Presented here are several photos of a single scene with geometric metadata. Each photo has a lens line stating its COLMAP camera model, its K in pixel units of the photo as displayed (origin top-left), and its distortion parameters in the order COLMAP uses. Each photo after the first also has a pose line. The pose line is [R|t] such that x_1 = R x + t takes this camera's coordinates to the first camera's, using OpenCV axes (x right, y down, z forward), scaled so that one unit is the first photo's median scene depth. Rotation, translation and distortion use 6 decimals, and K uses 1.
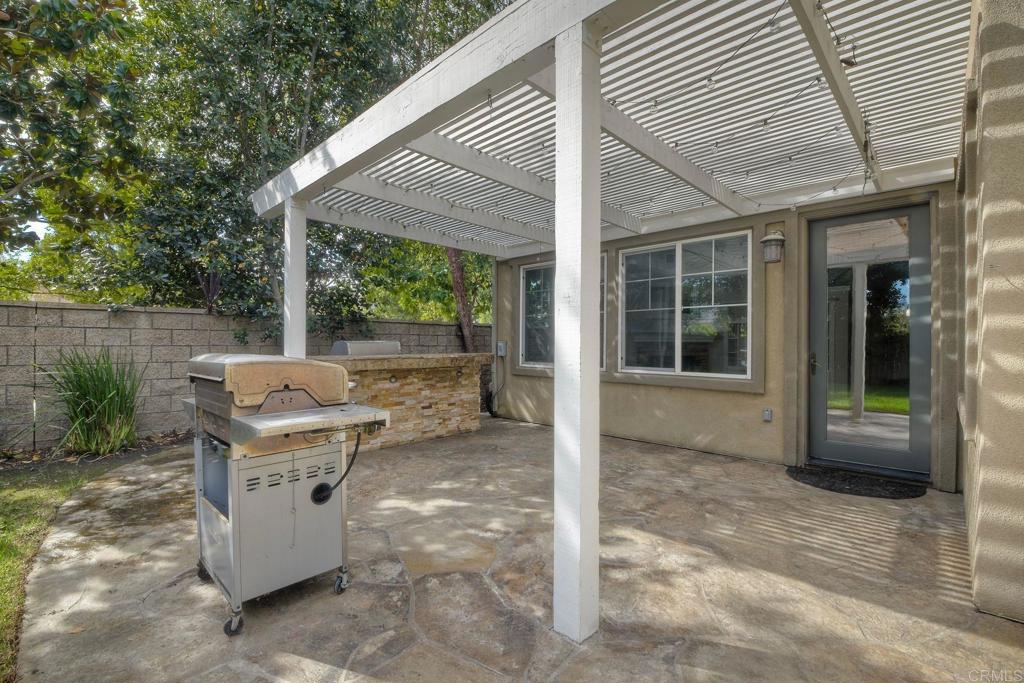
lens RADIAL K [[448.7, 0, 495.9], [0, 448.7, 340.4], [0, 0, 1]] dist [0.001147, 0.000094]
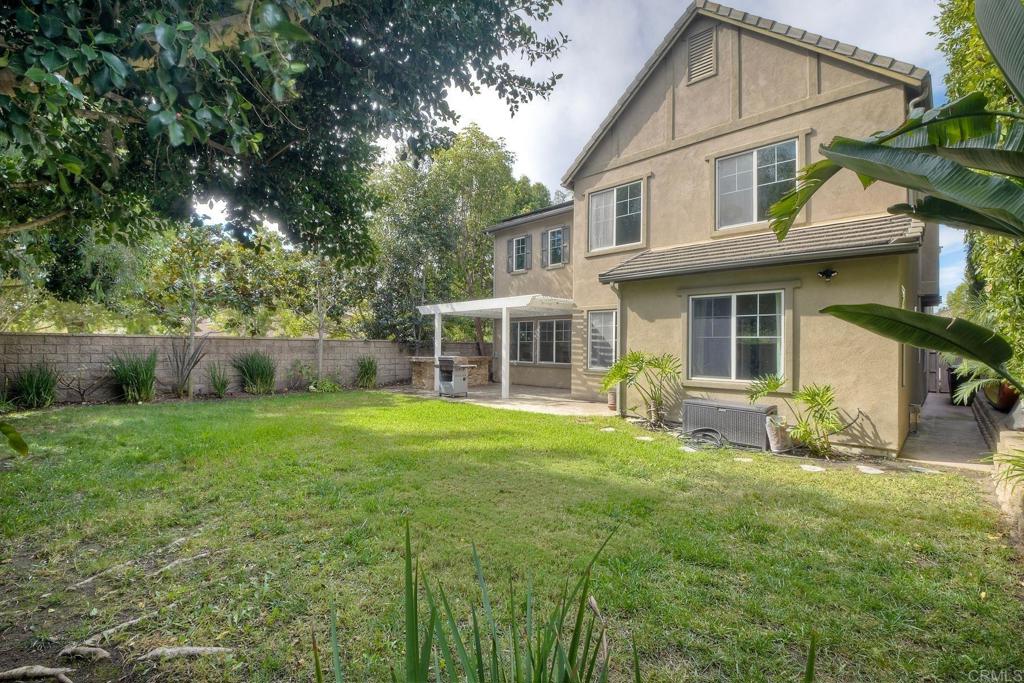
lens RADIAL K [[448.7, 0, 495.9], [0, 448.7, 340.4], [0, 0, 1]] dist [0.001147, 0.000094]
pose [[0.999979, 0.005352, -0.003664, 0.019076], [-0.005392, 0.999926, -0.010870, -0.038469], [0.003606, 0.010890, 0.999934, -1.716481]]
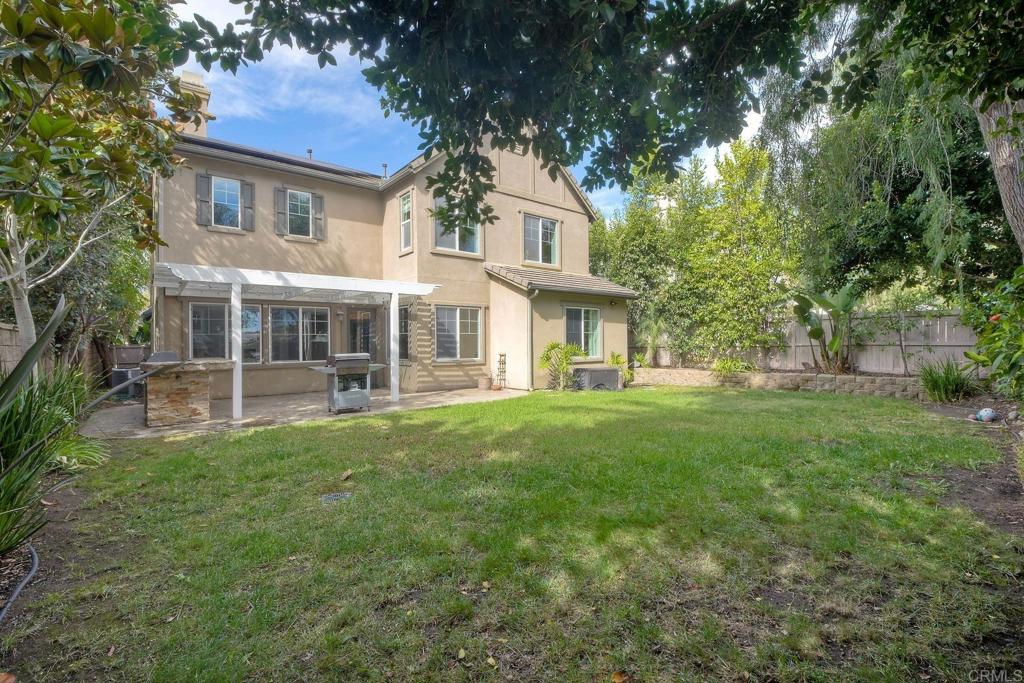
lens RADIAL K [[448.7, 0, 495.9], [0, 448.7, 340.4], [0, 0, 1]] dist [0.001147, 0.000094]
pose [[0.111279, -0.007473, 0.993761, -1.588791], [0.004542, 0.999965, 0.007011, -0.041142], [-0.993779, 0.003733, 0.111309, -0.267577]]
